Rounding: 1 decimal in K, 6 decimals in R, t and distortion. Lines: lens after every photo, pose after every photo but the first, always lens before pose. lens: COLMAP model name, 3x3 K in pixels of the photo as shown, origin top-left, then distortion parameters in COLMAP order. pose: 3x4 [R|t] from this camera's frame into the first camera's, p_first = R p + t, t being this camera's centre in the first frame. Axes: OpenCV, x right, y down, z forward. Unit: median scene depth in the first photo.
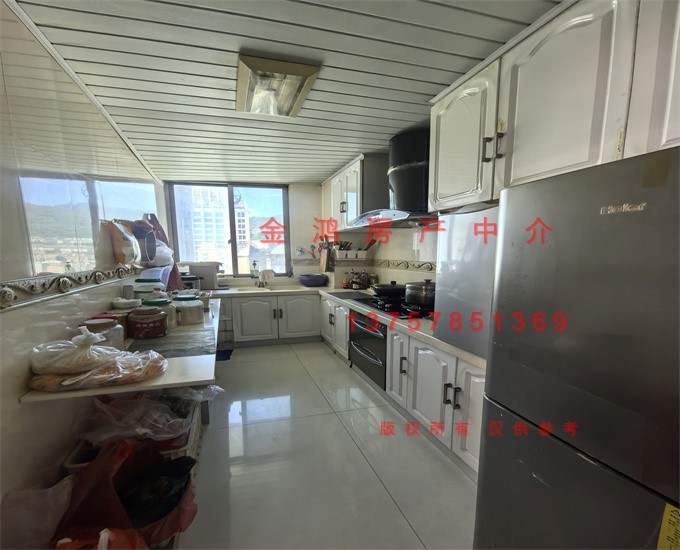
lens RADIAL K [[357.5, 0, 337.1], [0, 357.5, 315.8], [0, 0, 1]] dist [-0.000968, 0.000382]
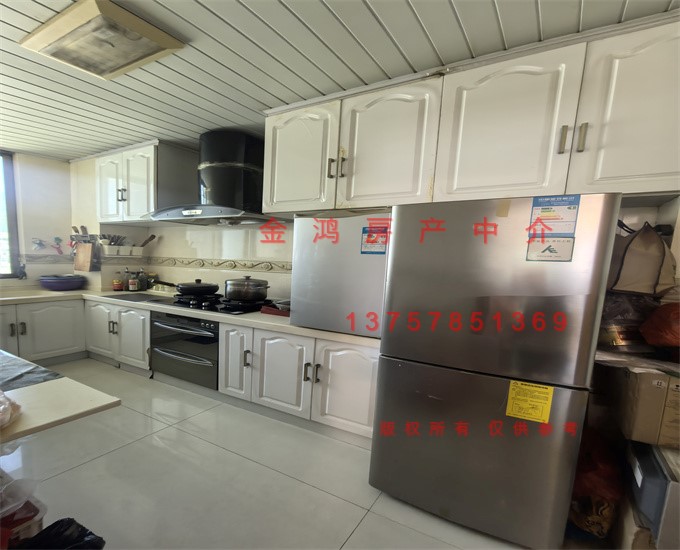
lens RADIAL K [[357.5, 0, 337.1], [0, 357.5, 315.8], [0, 0, 1]] dist [-0.000968, 0.000382]
pose [[0.743043, -0.087708, 0.663471, -0.258591], [0.091101, 0.995403, 0.029561, 0.007788], [-0.663014, 0.038478, 0.747618, 0.042169]]
